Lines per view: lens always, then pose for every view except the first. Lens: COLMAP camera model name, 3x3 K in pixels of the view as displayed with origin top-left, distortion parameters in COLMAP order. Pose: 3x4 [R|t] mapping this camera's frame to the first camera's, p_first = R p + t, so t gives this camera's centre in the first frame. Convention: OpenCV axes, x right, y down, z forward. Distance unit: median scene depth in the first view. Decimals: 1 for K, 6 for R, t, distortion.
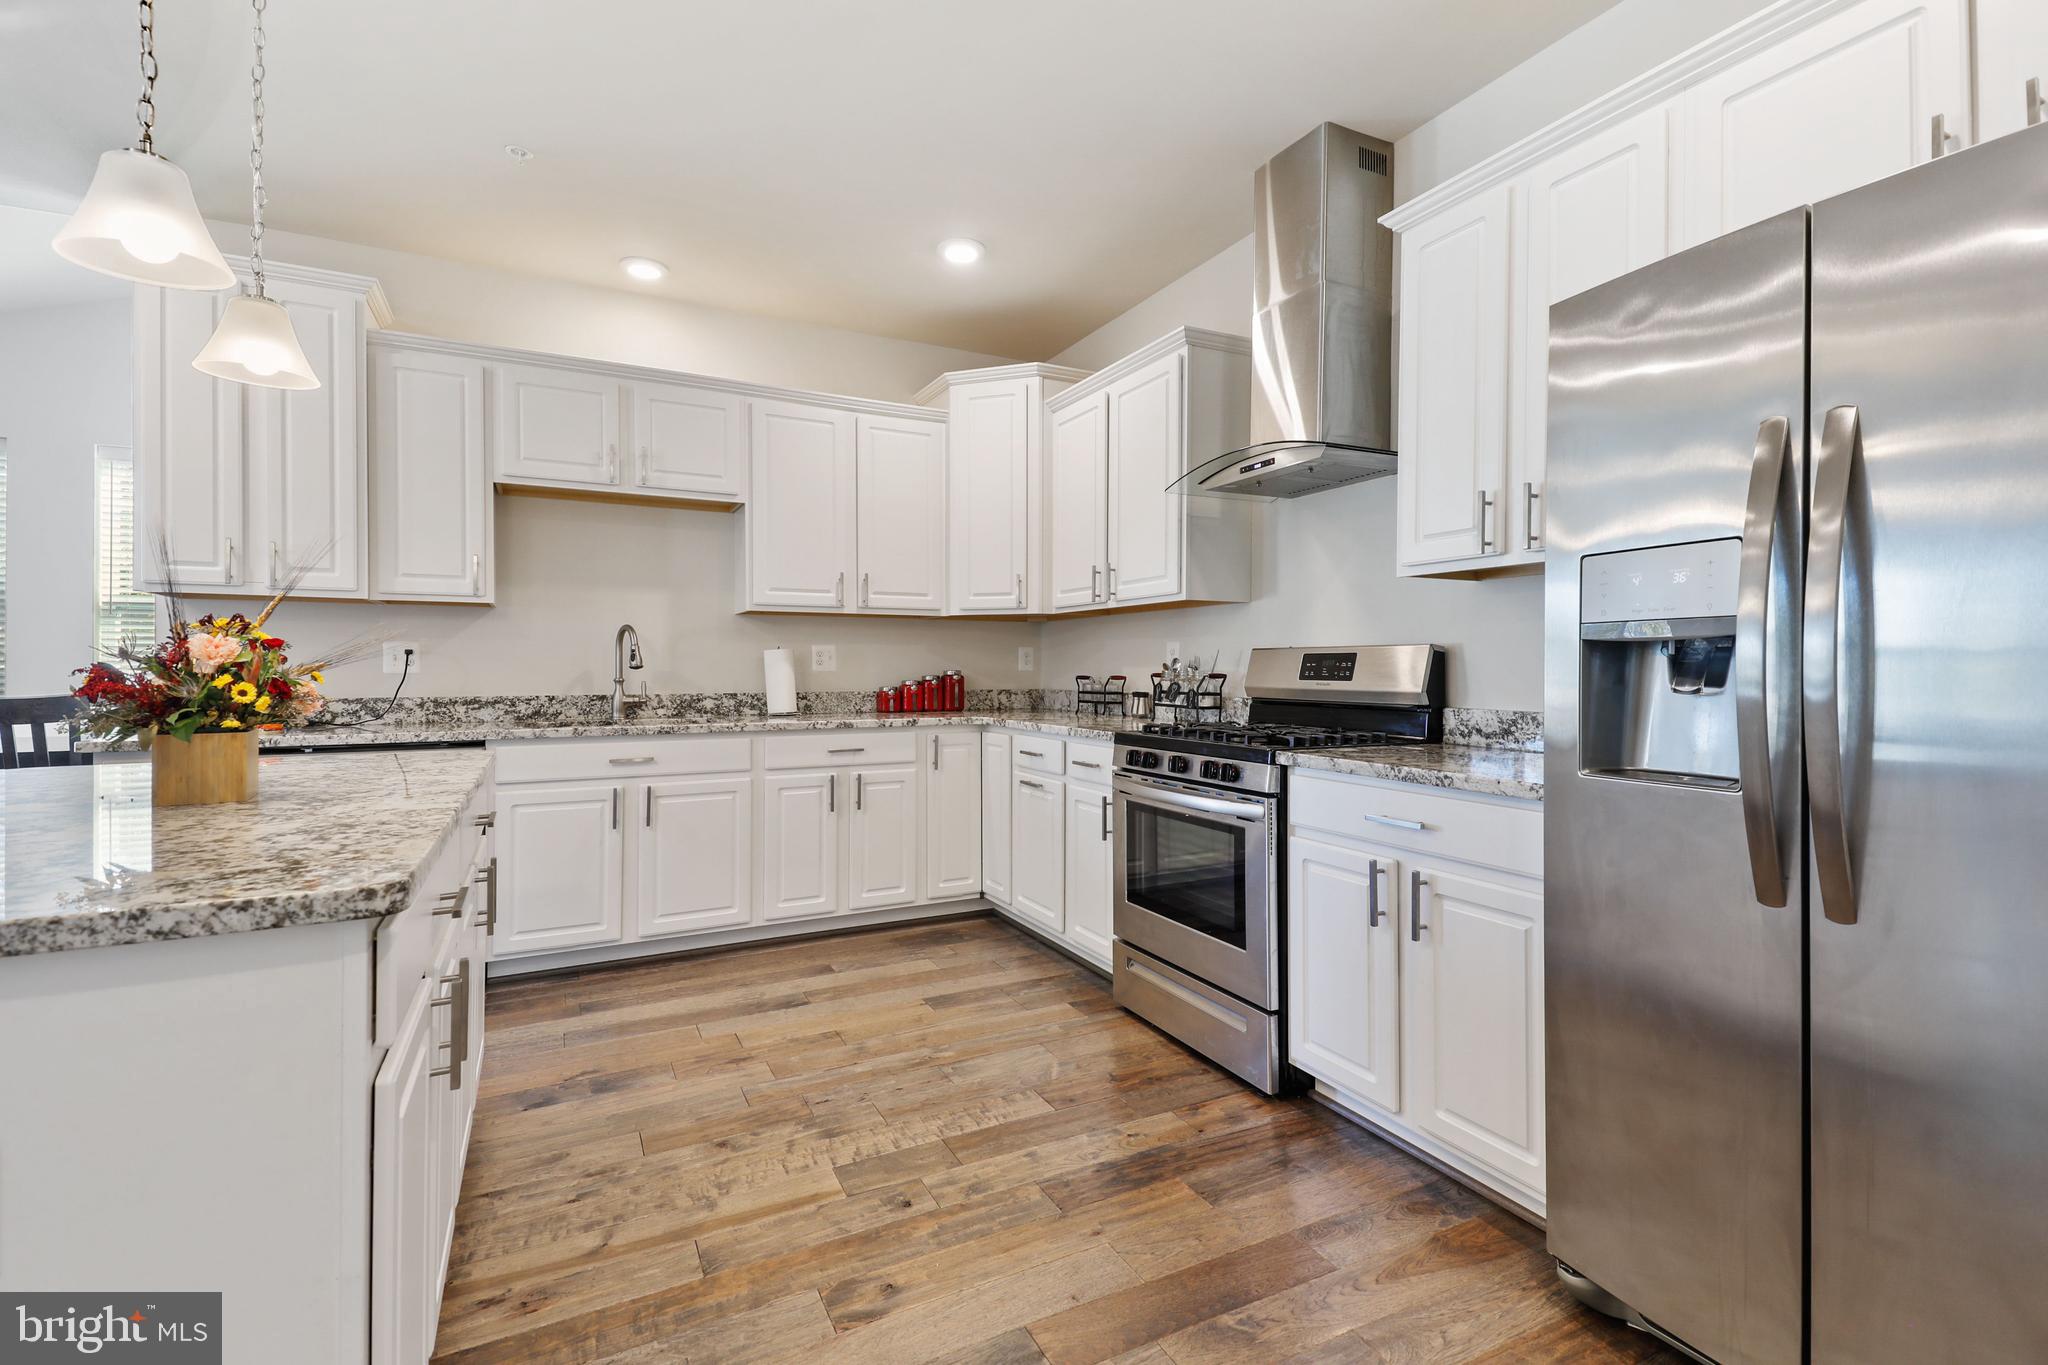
lens RADIAL K [[916.8, 0, 1019.5], [0, 916.8, 660.9], [0, 0, 1]] dist [0.041638, -0.009797]
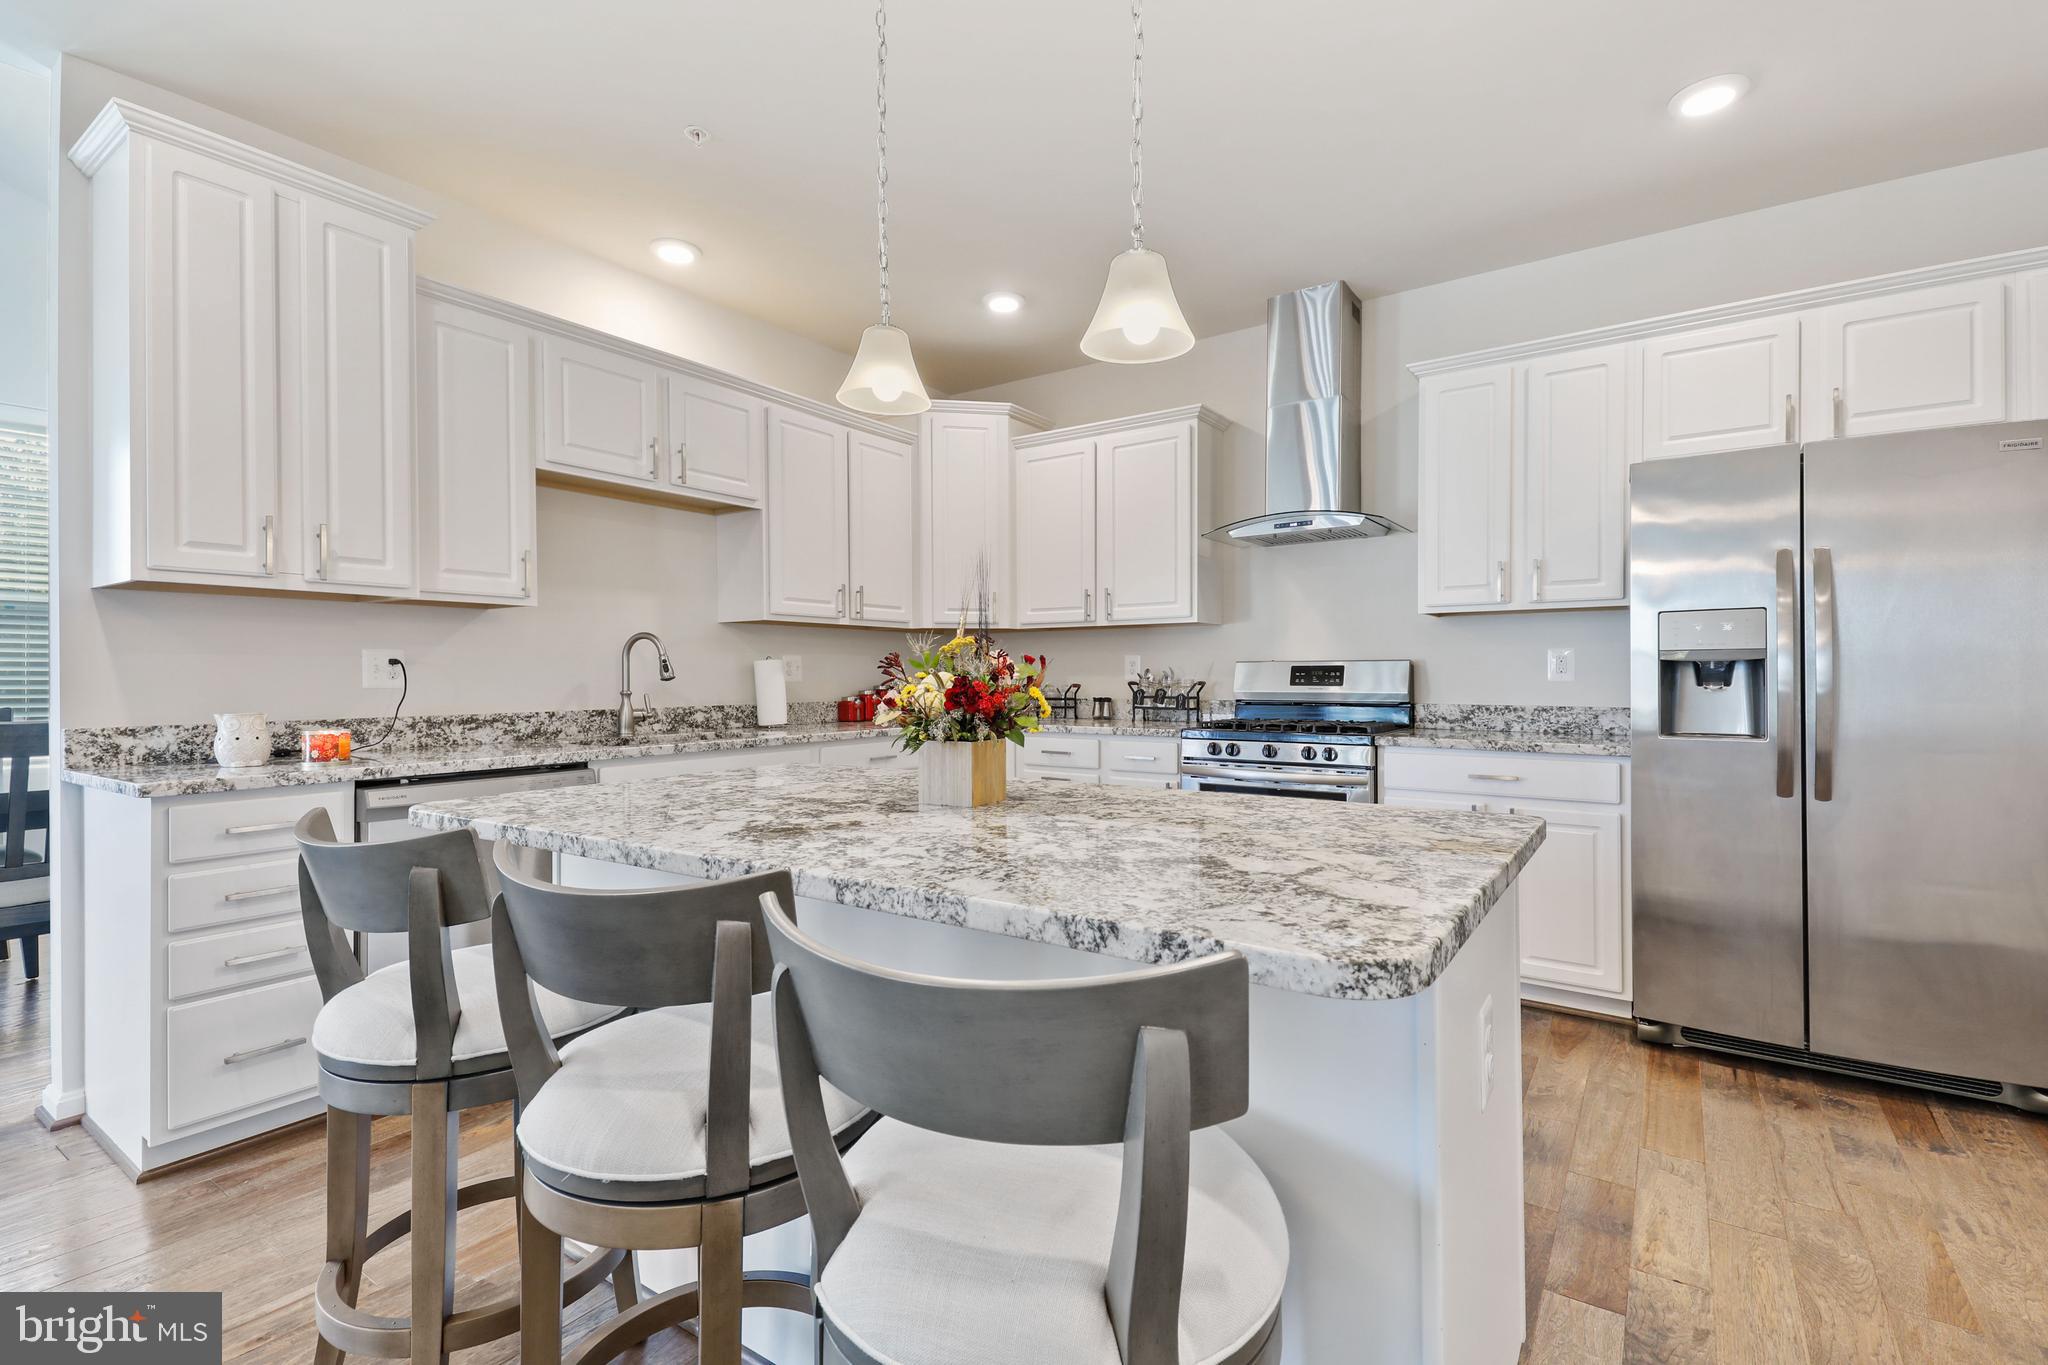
lens RADIAL K [[916.8, 0, 1028.4], [0, 916.8, 672.9], [0, 0, 1]] dist [0.041638, -0.009797]
pose [[0.879682, -0.002496, 0.475556, -0.646280], [0.000676, 0.999992, 0.003998, -0.003124], [-0.475562, -0.003195, 0.879677, 0.012873]]
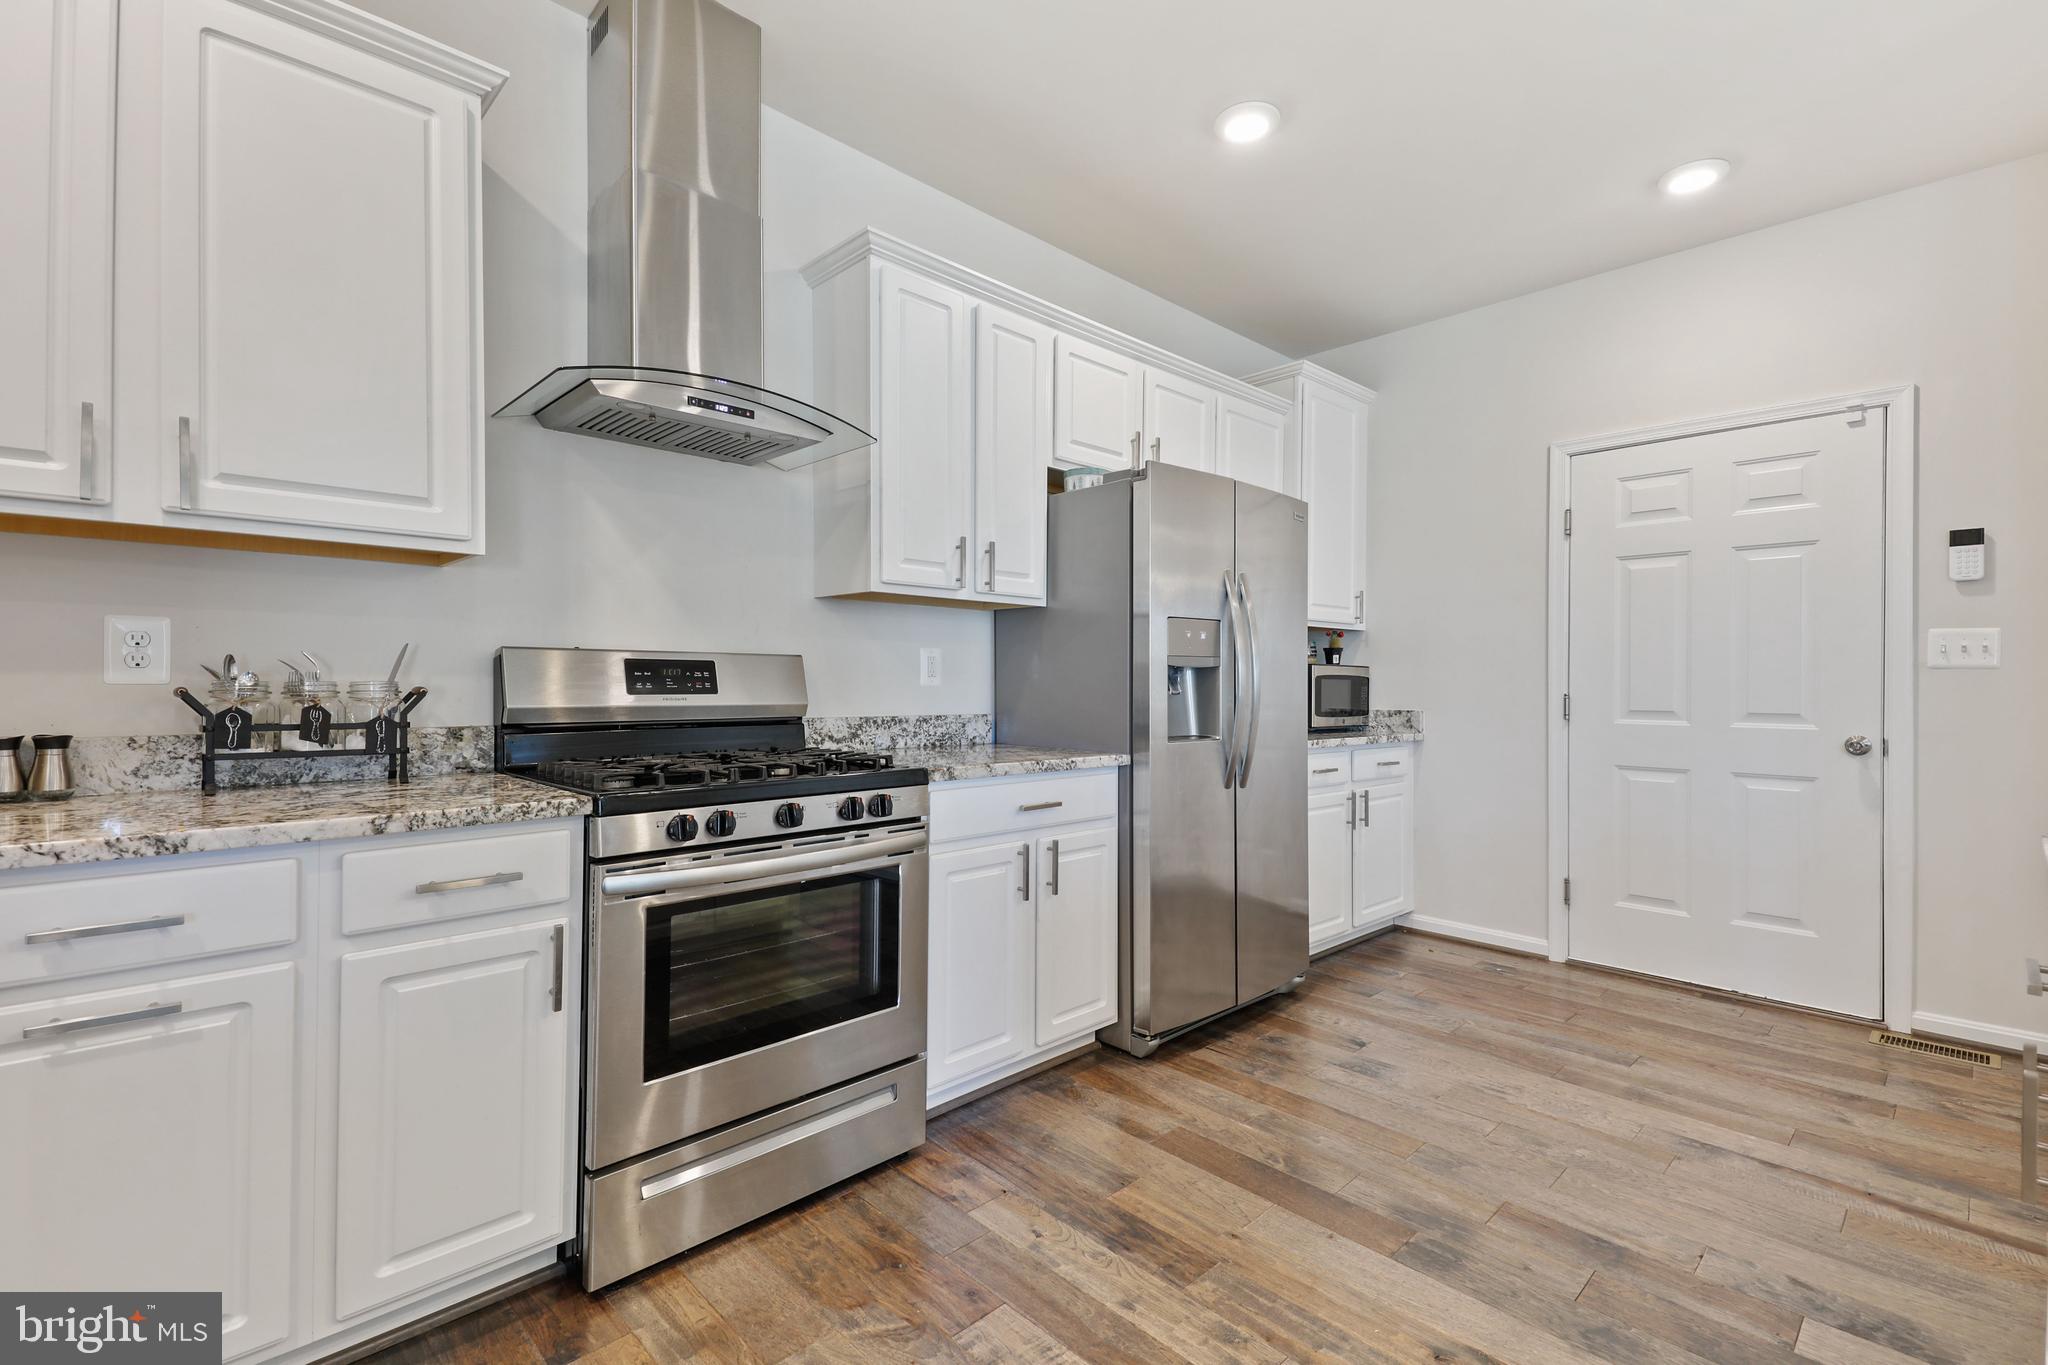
lens RADIAL K [[916.8, 0, 1025.9], [0, 916.8, 679.7], [0, 0, 1]] dist [0.041638, -0.009797]
pose [[-0.295353, -0.004329, 0.955379, -0.483478], [-0.014225, 0.999899, 0.000133, 0.004183], [-0.955282, -0.013551, -0.295384, 0.896779]]
